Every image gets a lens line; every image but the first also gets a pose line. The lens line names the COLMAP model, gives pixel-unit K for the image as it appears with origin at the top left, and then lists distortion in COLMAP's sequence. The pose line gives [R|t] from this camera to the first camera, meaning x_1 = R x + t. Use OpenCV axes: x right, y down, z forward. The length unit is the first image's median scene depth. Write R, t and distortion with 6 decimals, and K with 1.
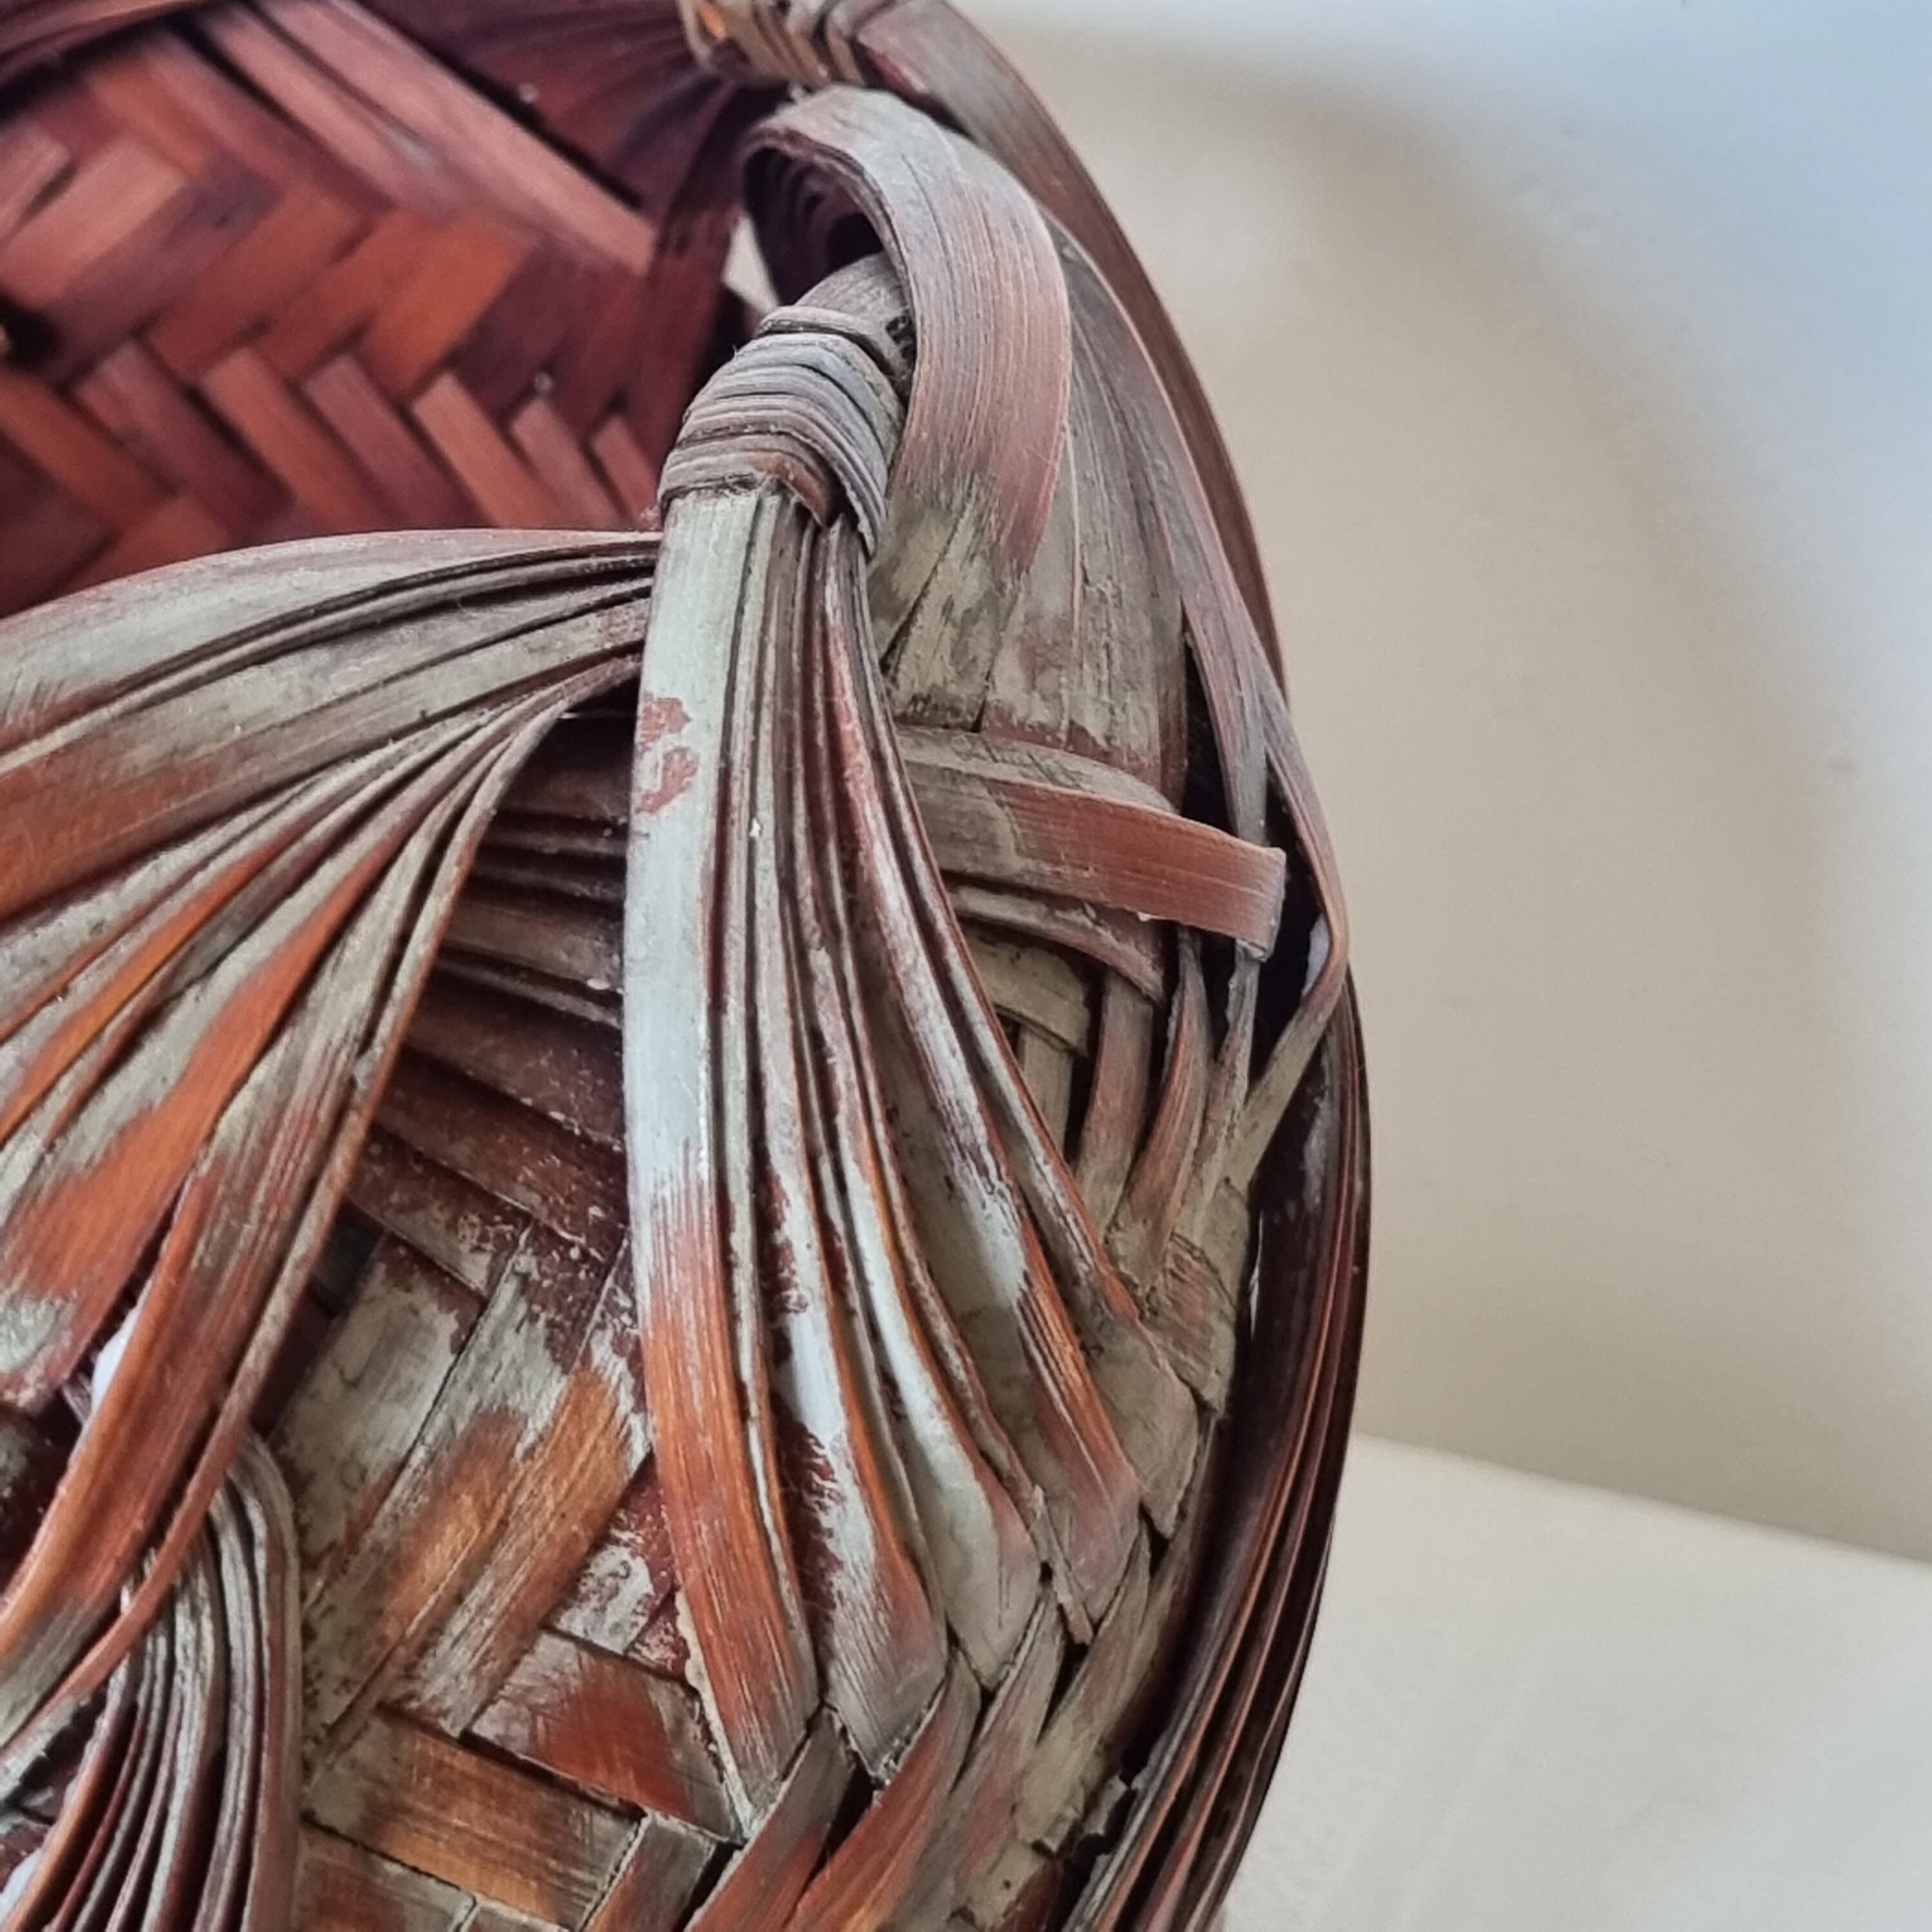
lens RADIAL K [[5241.7, 0, 966.0], [0, 5241.7, 904.4], [0, 0, 1]] dist [0.114427, -0.193255]
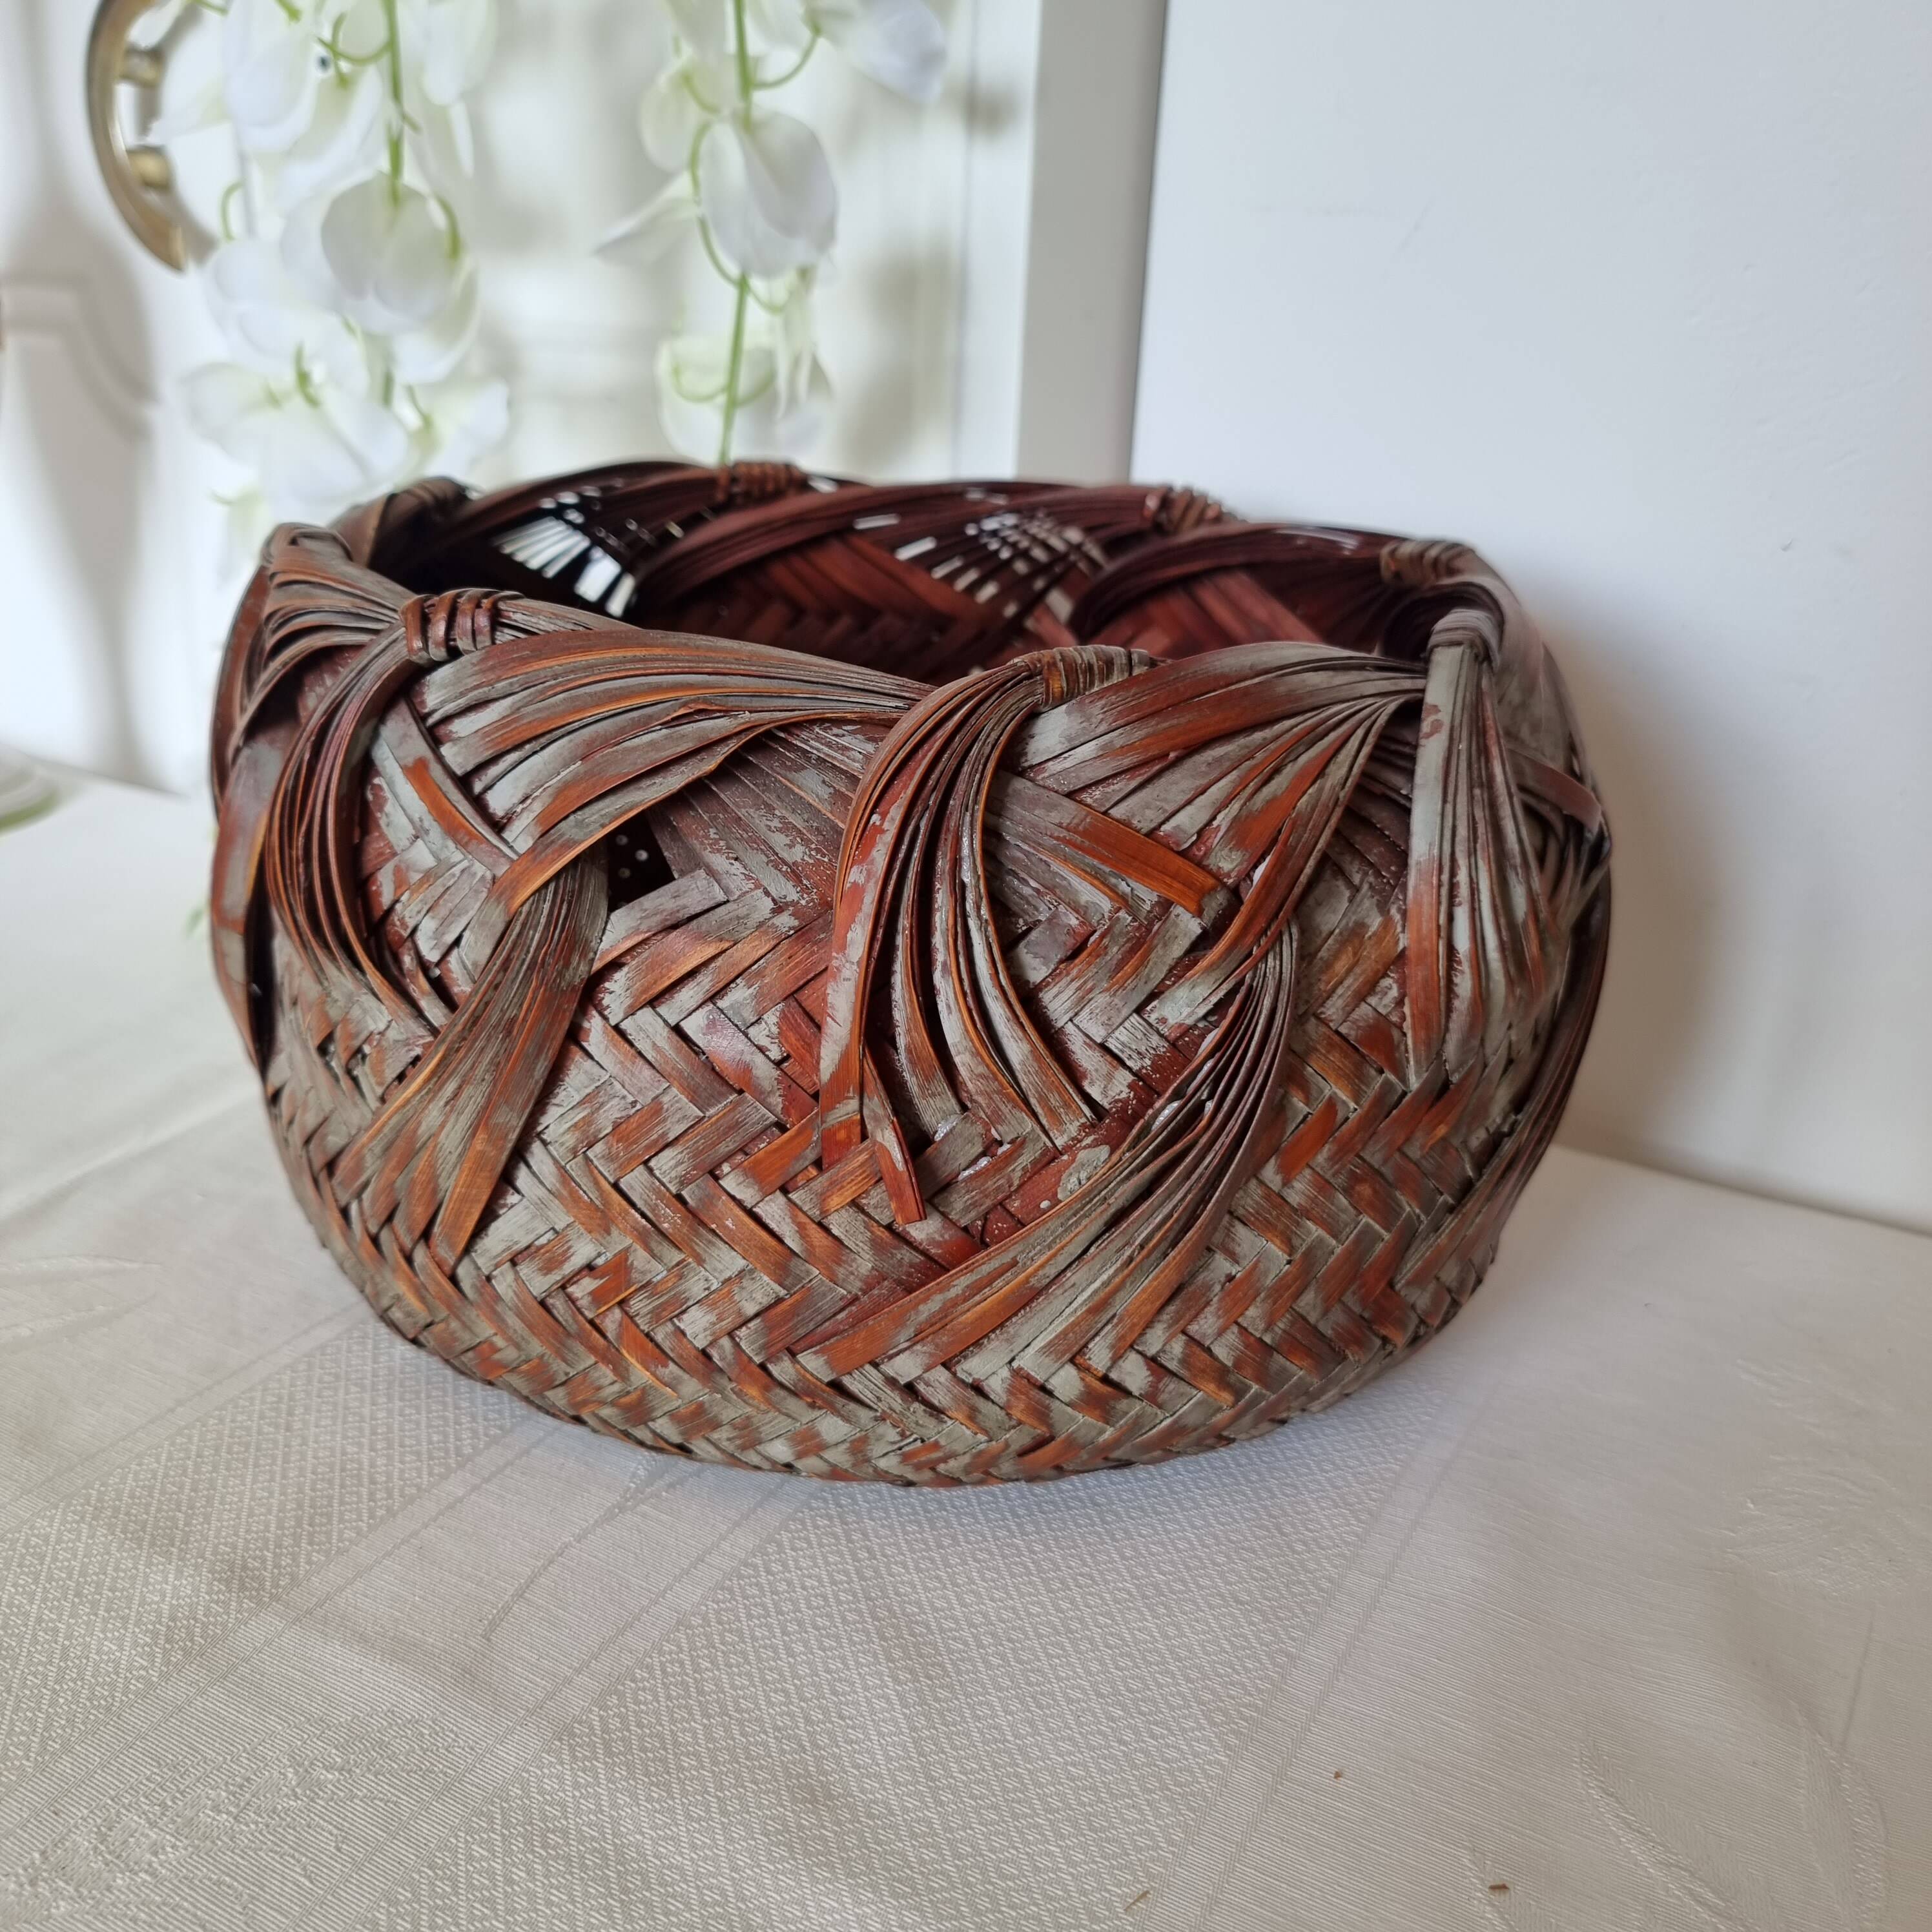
lens RADIAL K [[1844.2, 0, 980.9], [0, 1844.2, 970.1], [0, 0, 1]] dist [0.031403, -0.034103]
pose [[0.987439, 0.099423, -0.122799, -0.172249], [-0.108561, 0.991615, -0.070099, 0.222382], [0.114800, 0.082550, 0.989953, -0.091900]]
